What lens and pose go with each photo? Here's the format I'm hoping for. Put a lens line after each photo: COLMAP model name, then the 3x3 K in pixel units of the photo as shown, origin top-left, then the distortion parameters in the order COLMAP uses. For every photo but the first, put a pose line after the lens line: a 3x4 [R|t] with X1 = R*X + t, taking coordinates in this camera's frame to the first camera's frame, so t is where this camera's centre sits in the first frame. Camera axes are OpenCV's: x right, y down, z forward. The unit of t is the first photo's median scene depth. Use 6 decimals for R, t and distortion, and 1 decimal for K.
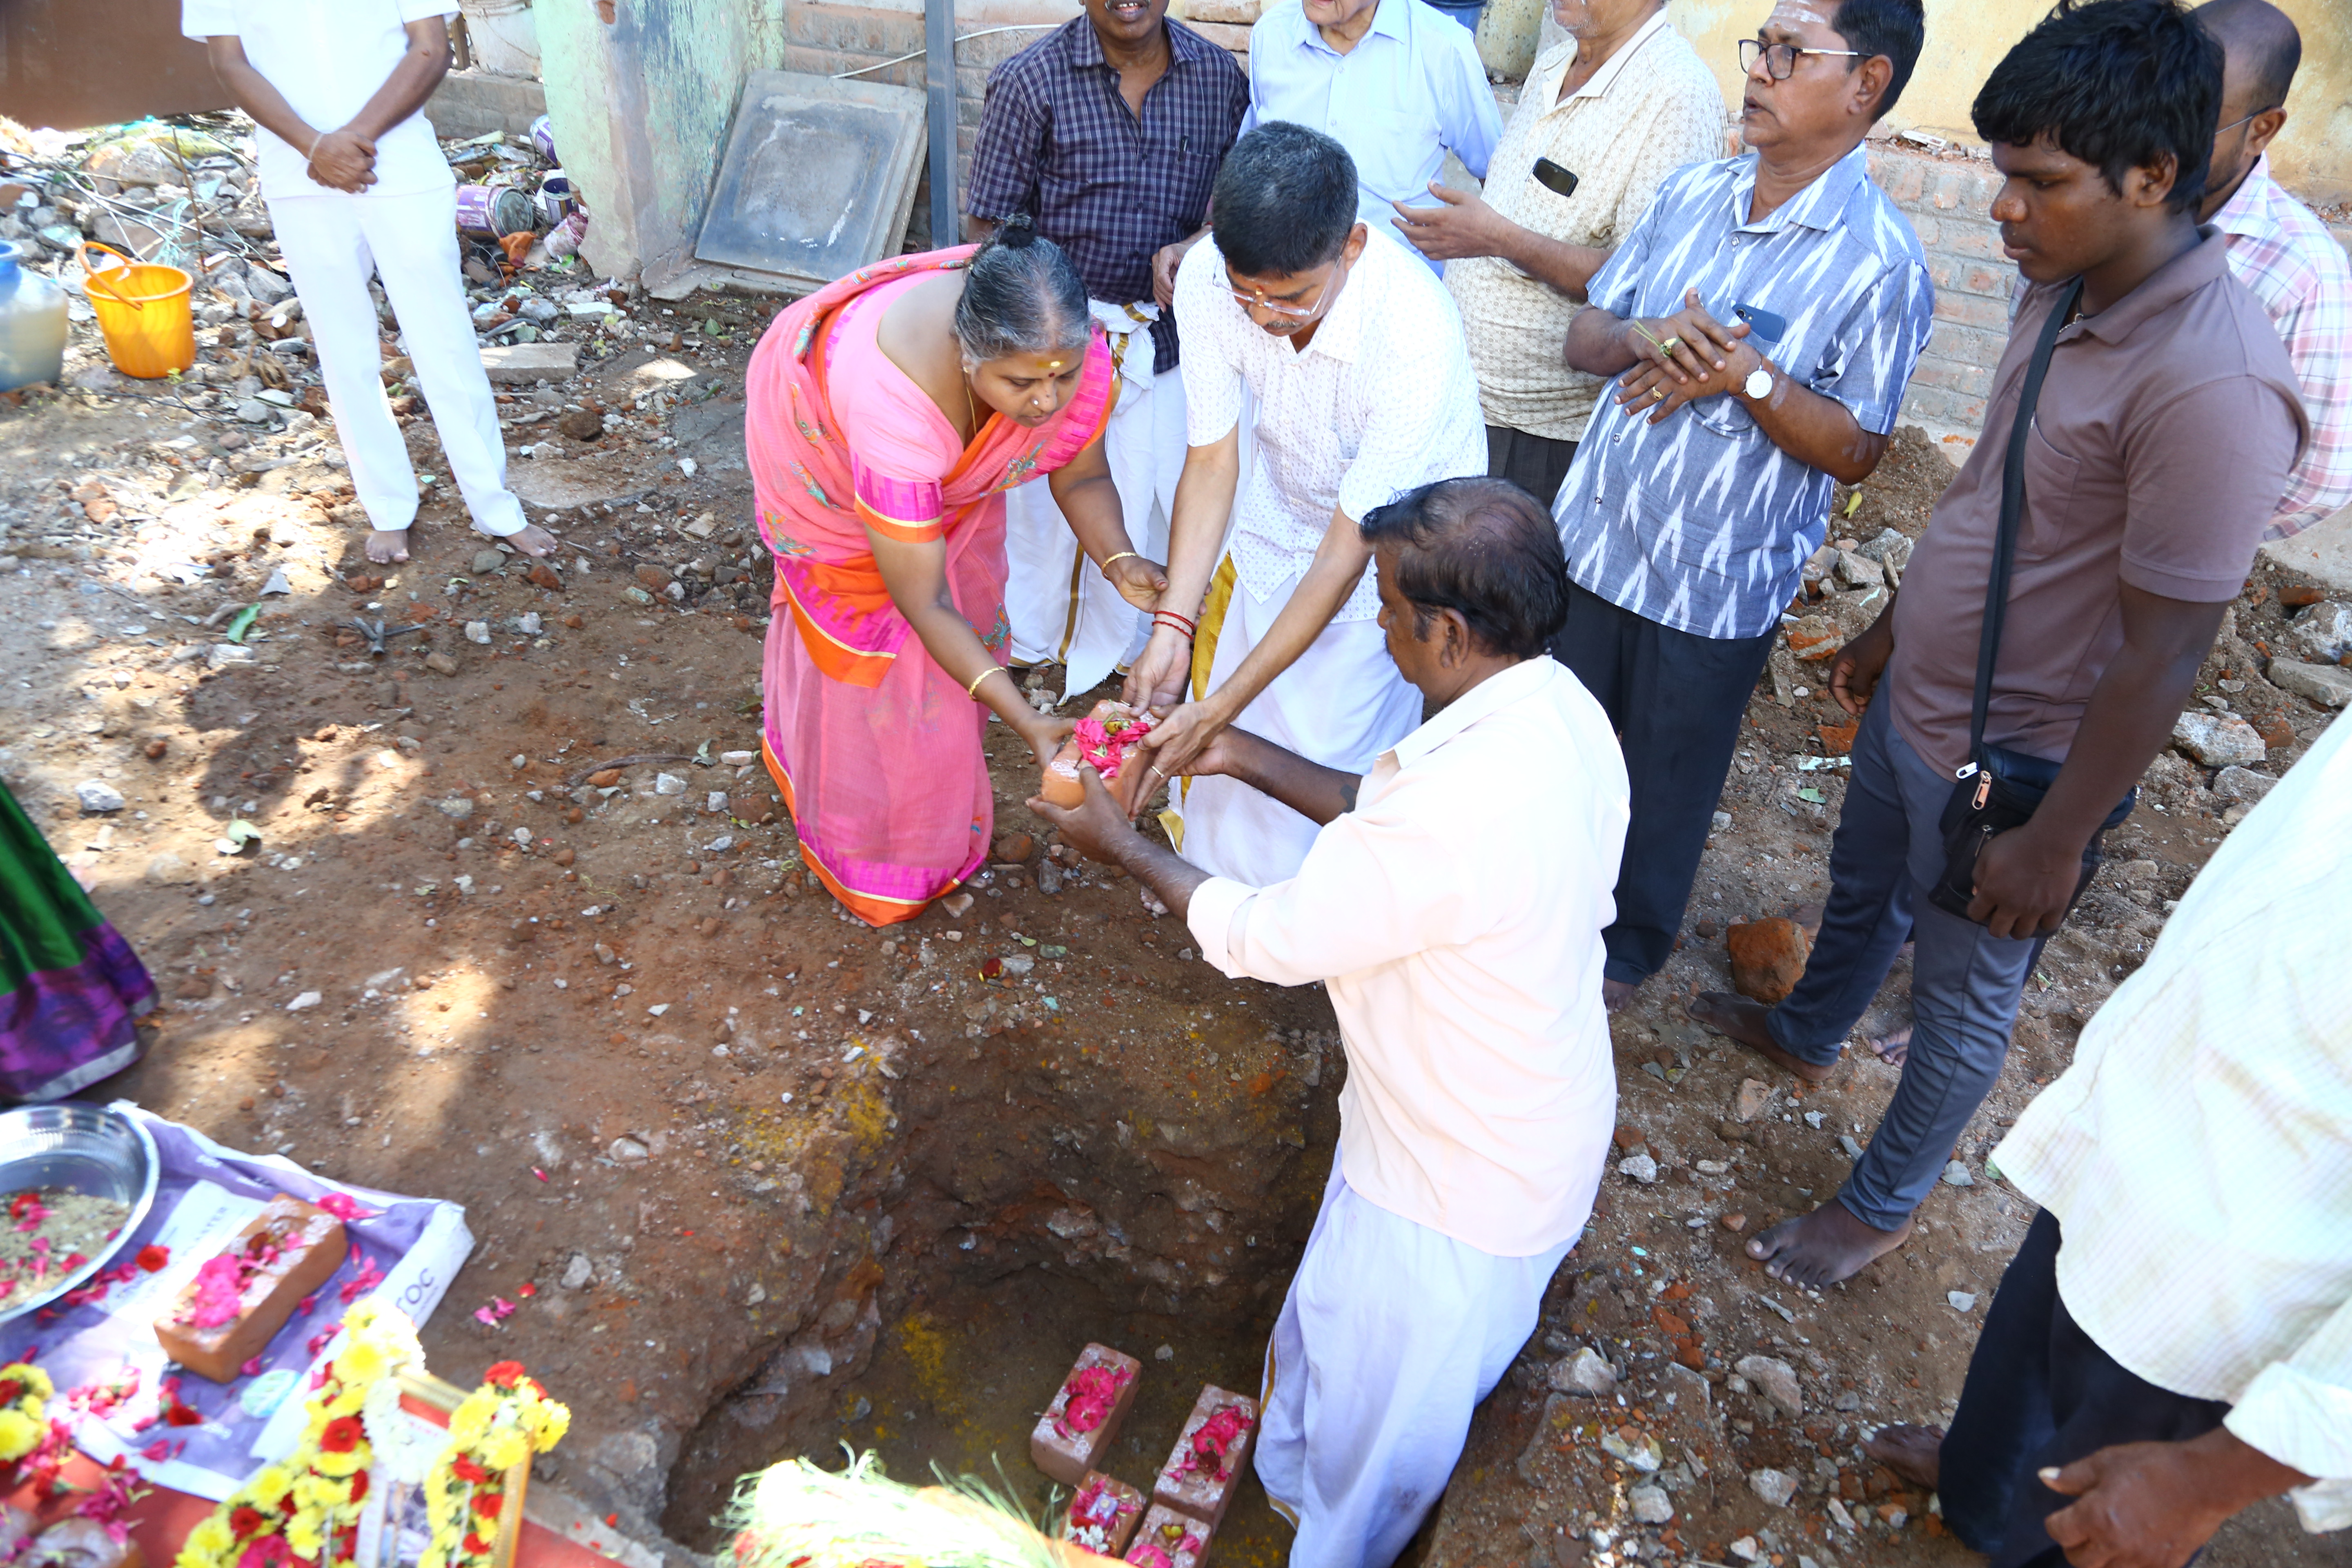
lens RADIAL K [[1624.5, 0, 1183.7], [0, 1624.5, 782.7], [0, 0, 1]] dist [-0.120439, 0.077514]
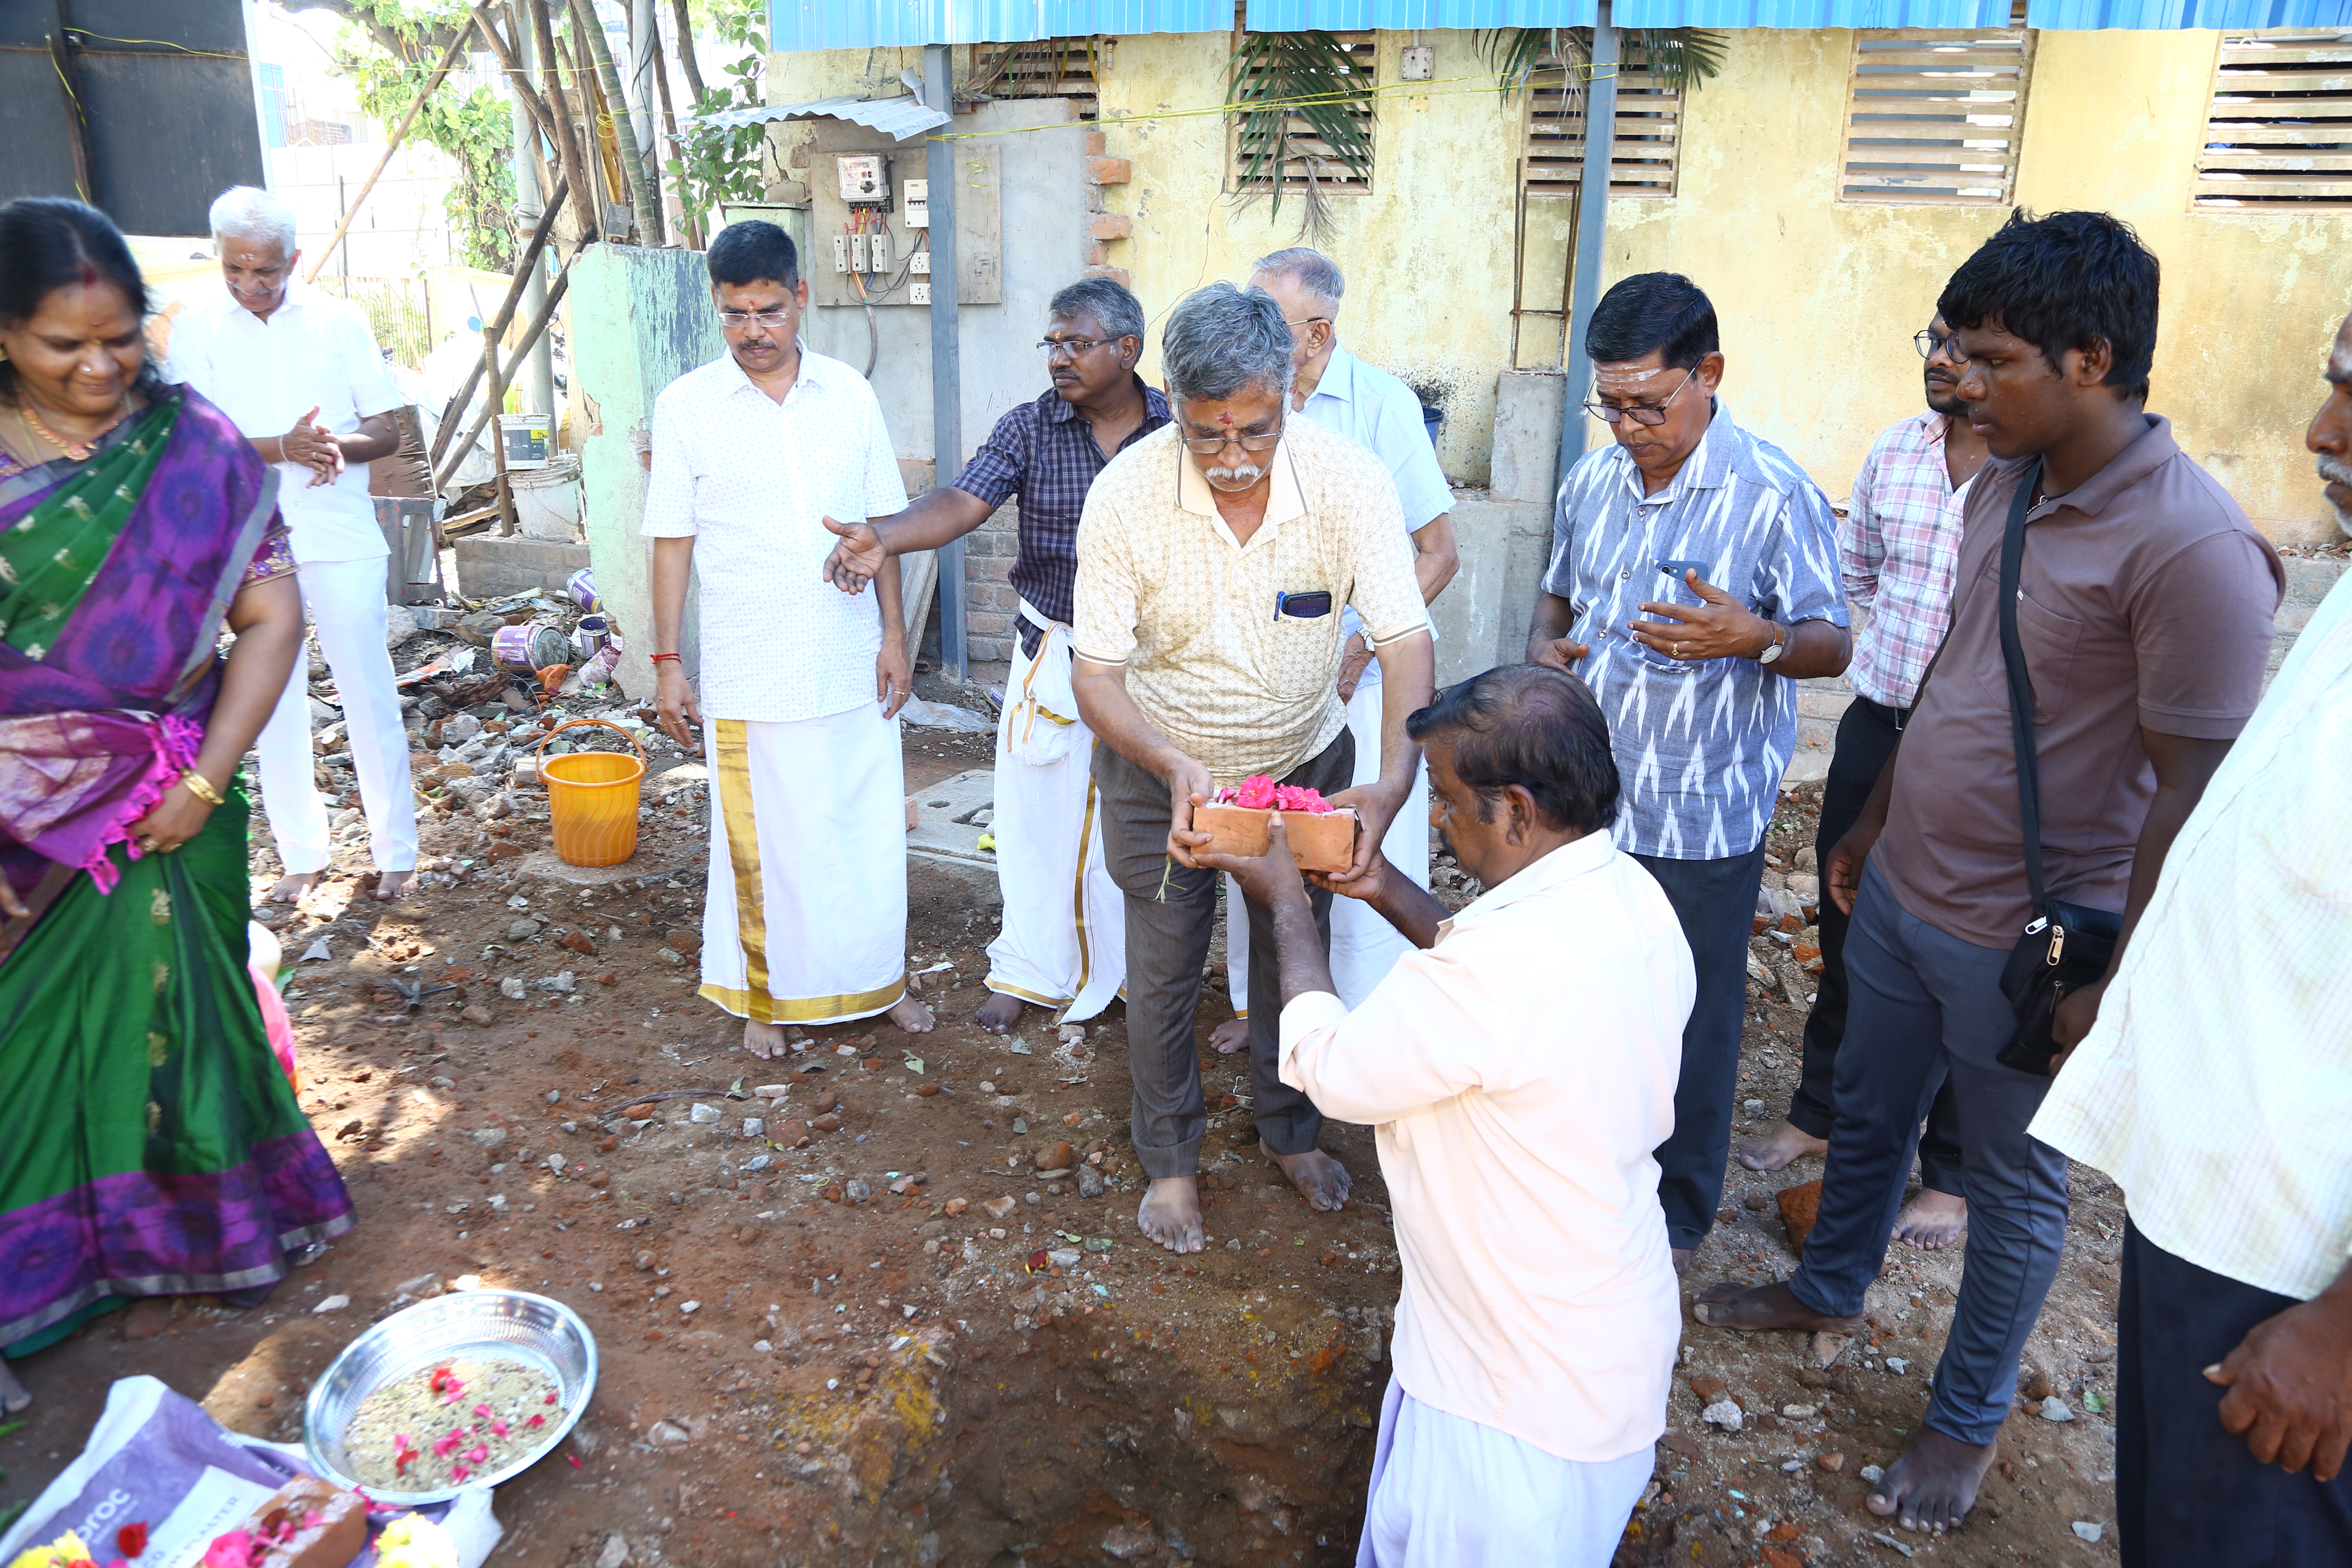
lens RADIAL K [[1619.9, 0, 1182.9], [0, 1619.9, 776.7], [0, 0, 1]] dist [-0.121229, 0.076965]
pose [[0.998903, -0.044951, 0.013097, -0.030268], [0.046814, 0.954317, -0.295107, 0.124360], [0.000767, 0.295396, 0.955374, -0.011861]]
